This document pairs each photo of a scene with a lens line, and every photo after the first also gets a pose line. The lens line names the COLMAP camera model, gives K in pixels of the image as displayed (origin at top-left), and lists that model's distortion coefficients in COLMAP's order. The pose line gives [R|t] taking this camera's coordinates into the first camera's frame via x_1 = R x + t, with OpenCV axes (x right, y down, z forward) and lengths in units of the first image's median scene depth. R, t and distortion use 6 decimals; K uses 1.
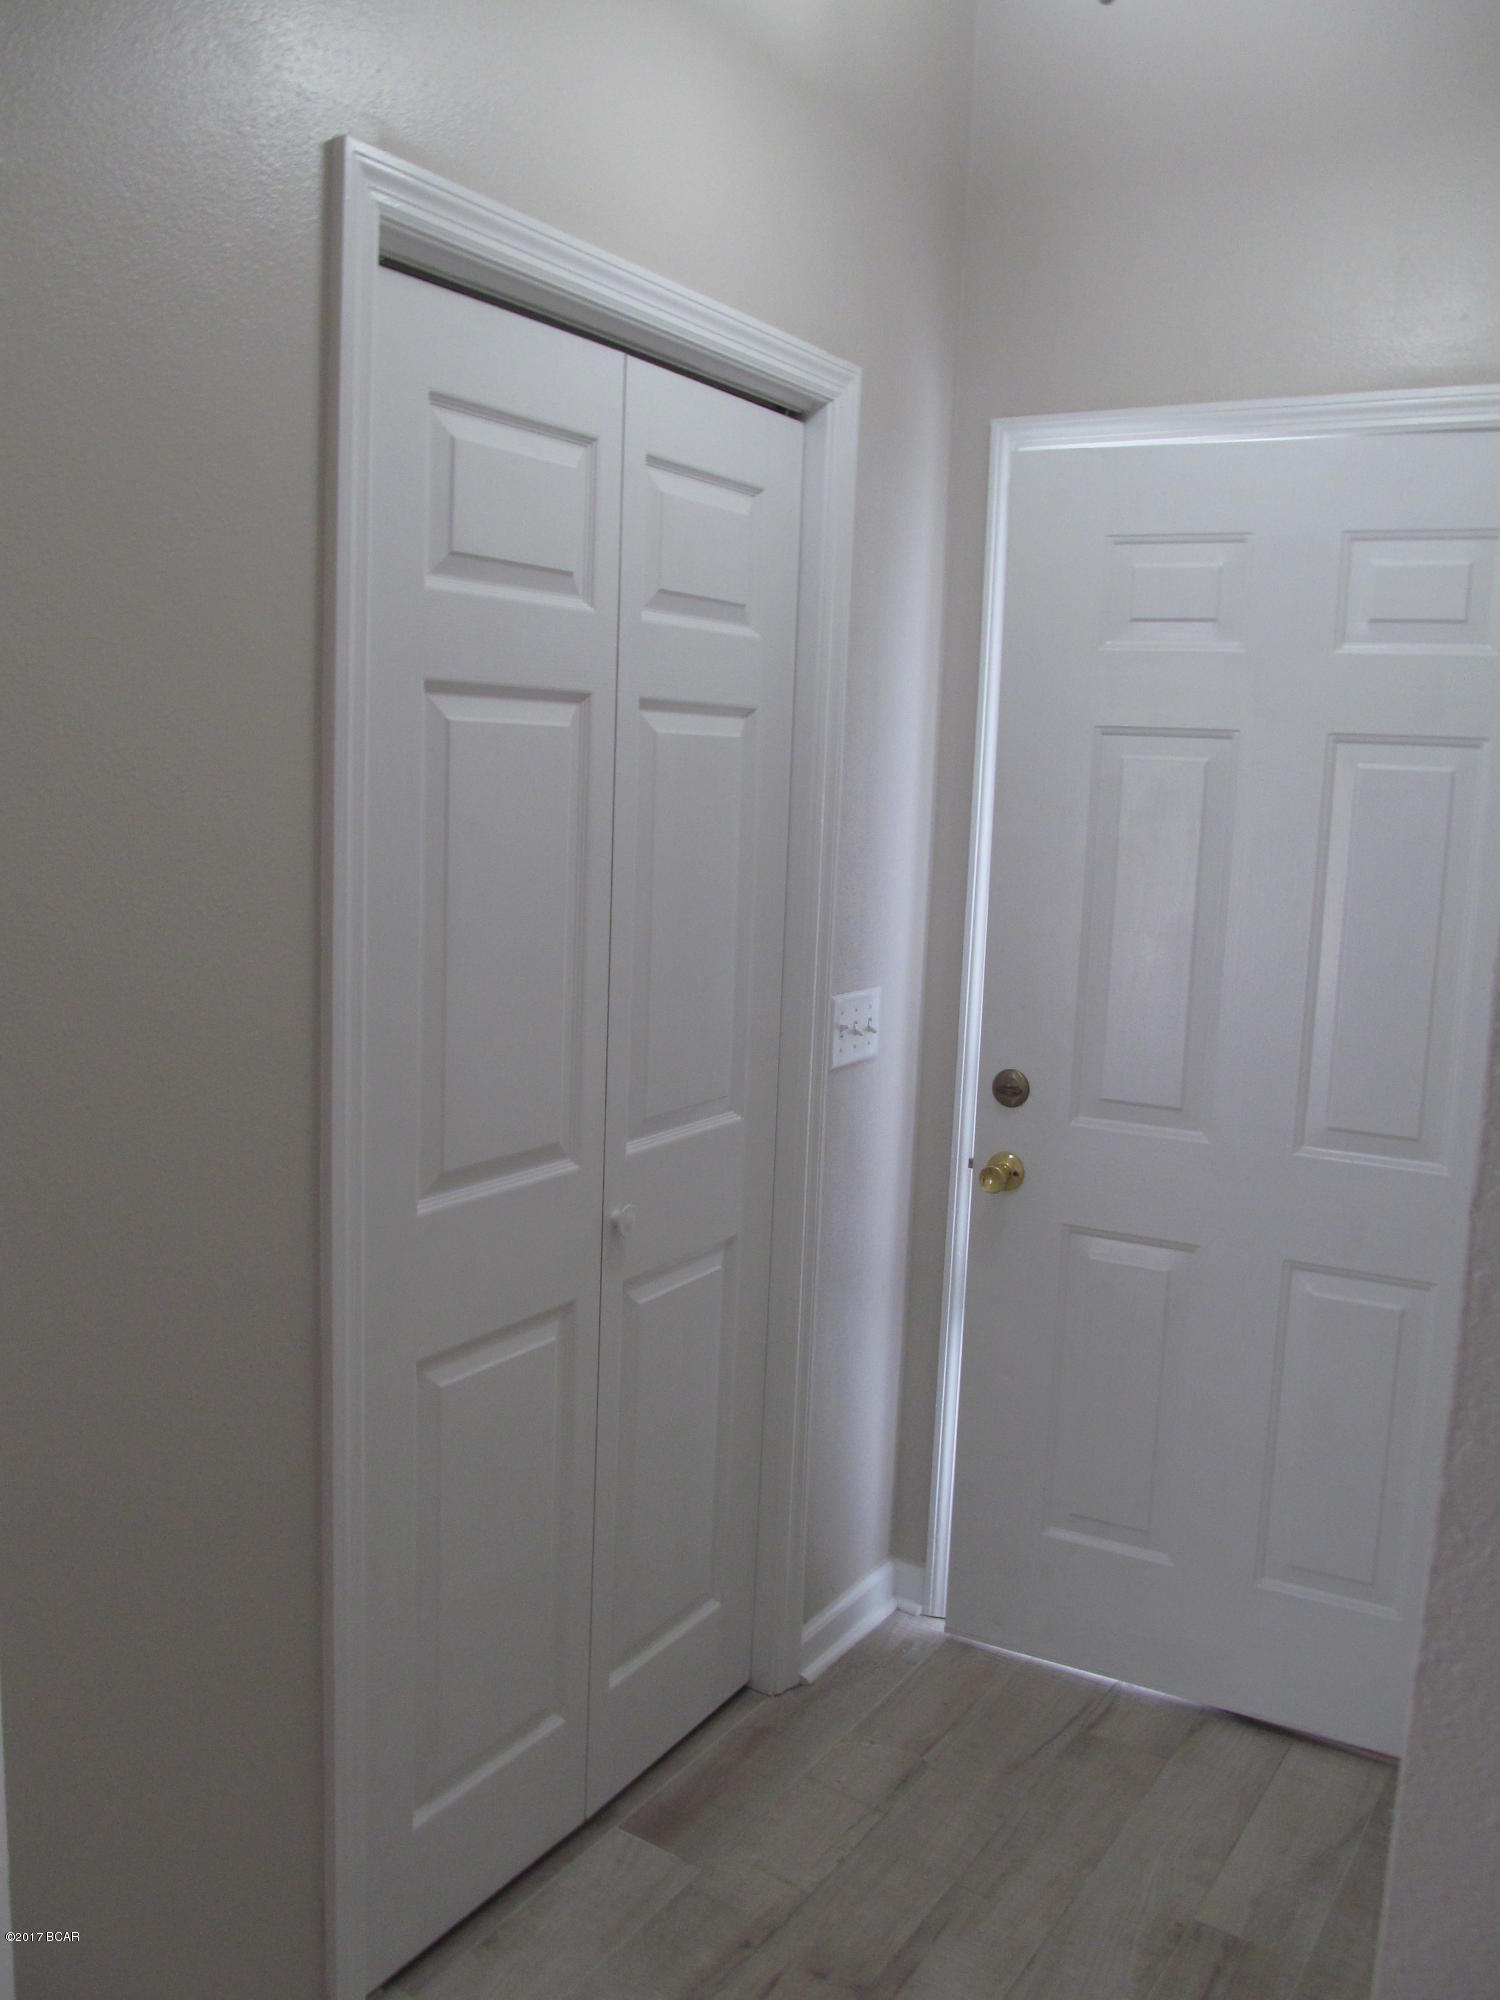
lens RADIAL K [[1660.7, 0, 743.1], [0, 1660.7, 988.4], [0, 0, 1]] dist [-0.064857, 0.027181]
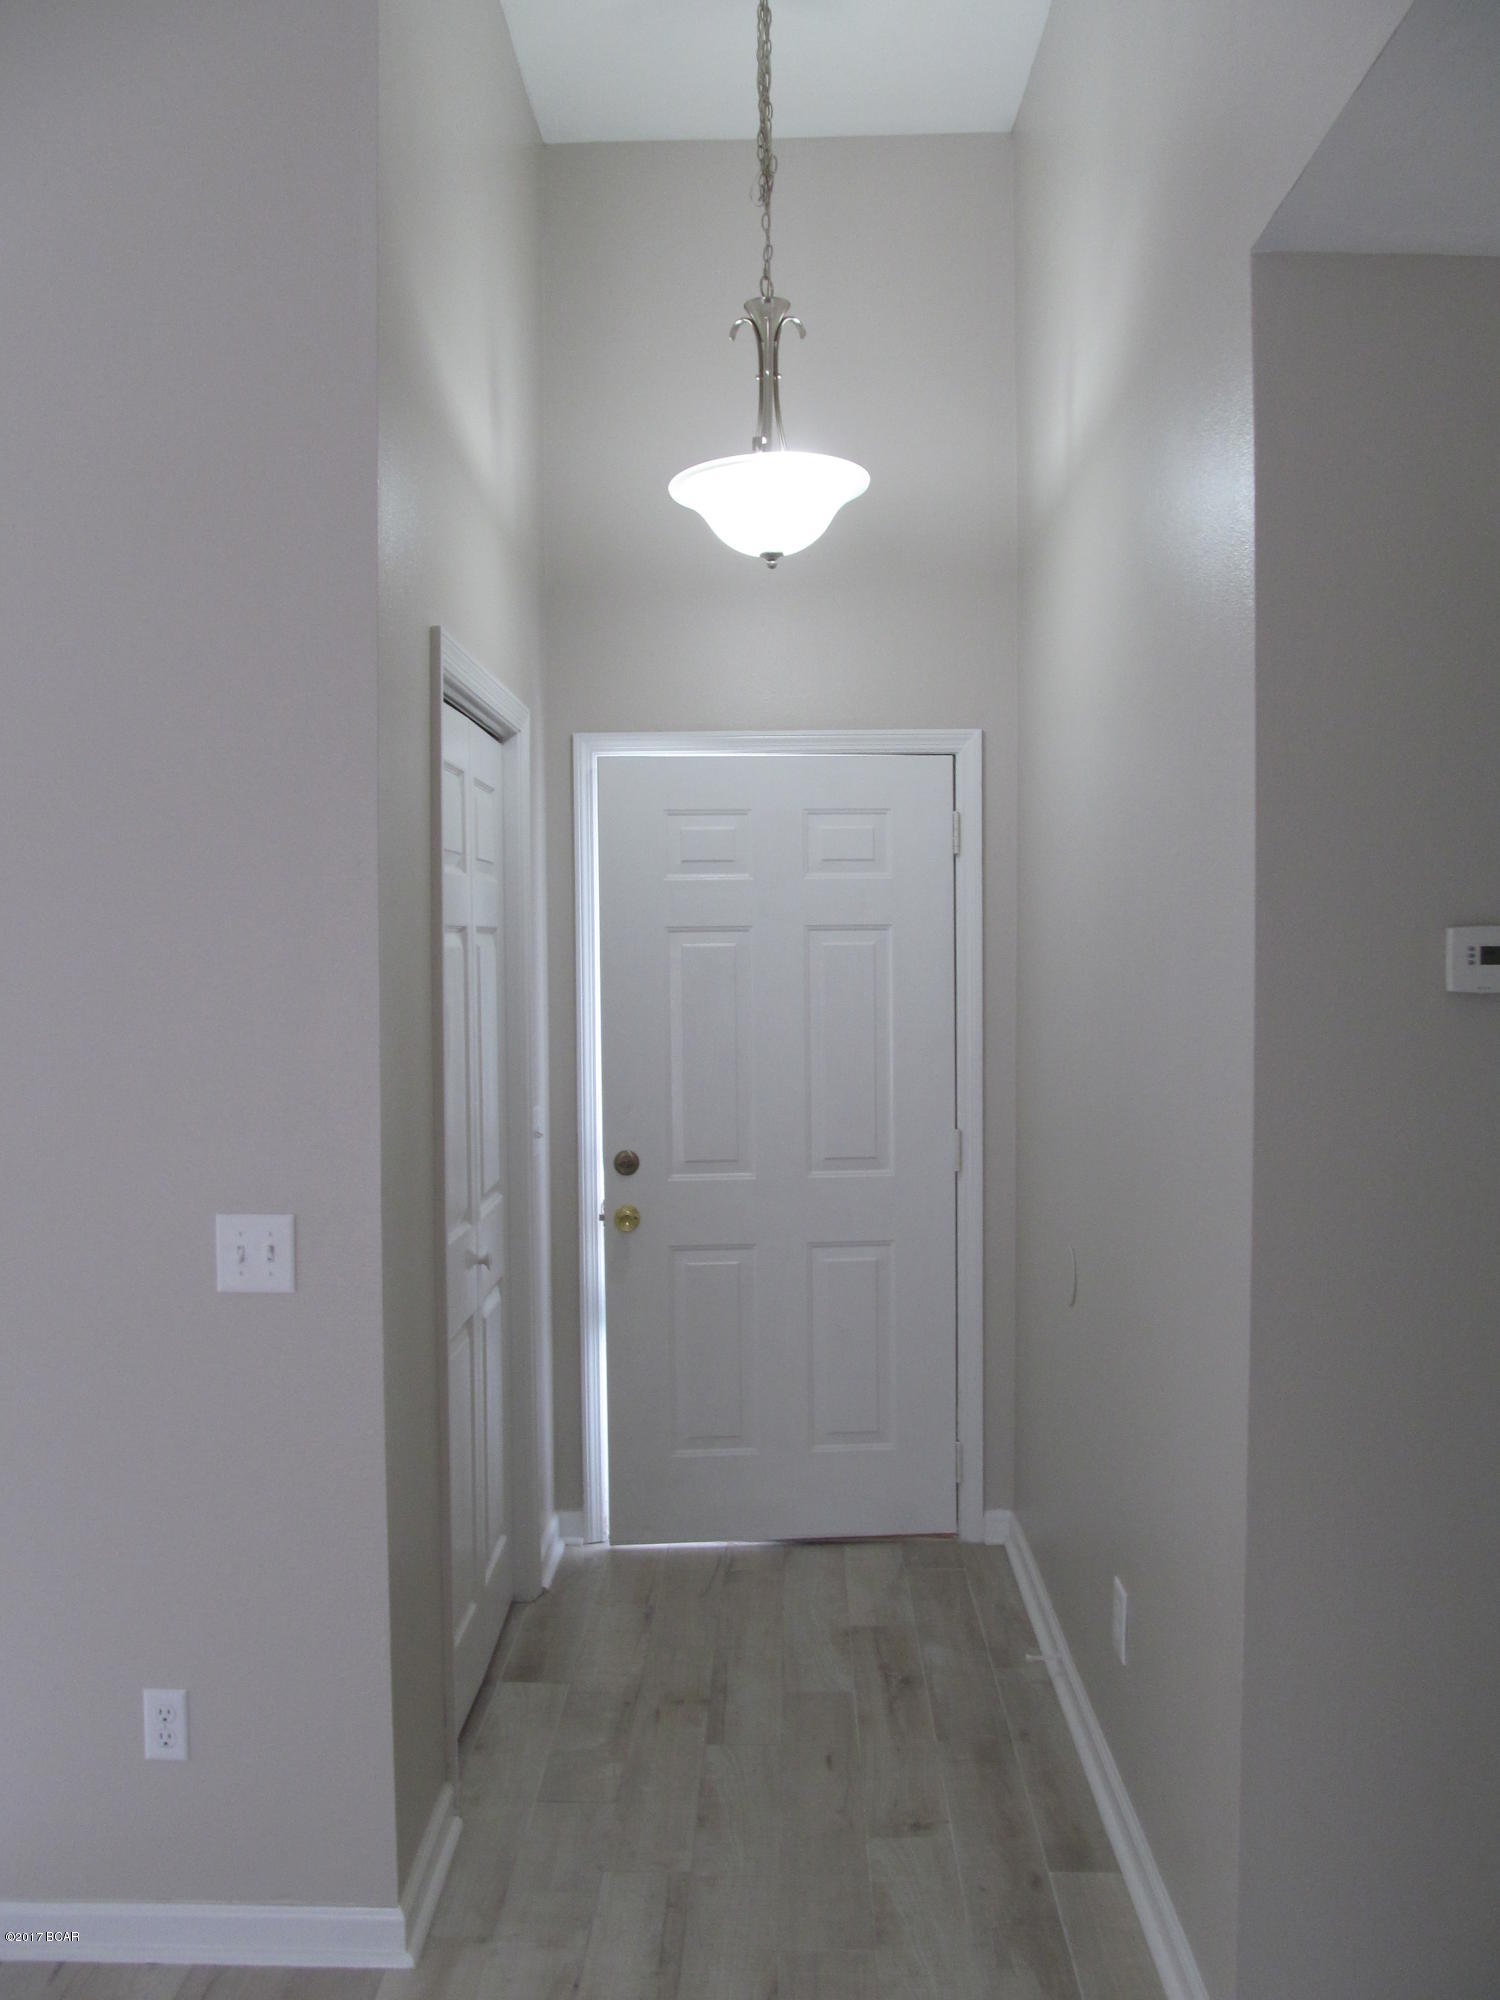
lens RADIAL K [[1660.7, 0, 753.5], [0, 1660.7, 1004.8], [0, 0, 1]] dist [-0.064857, 0.027181]
pose [[0.848887, -0.066742, 0.524343, -0.583031], [0.115894, 0.991359, -0.061440, 0.025292], [-0.515712, 0.112924, 0.849288, -0.415570]]
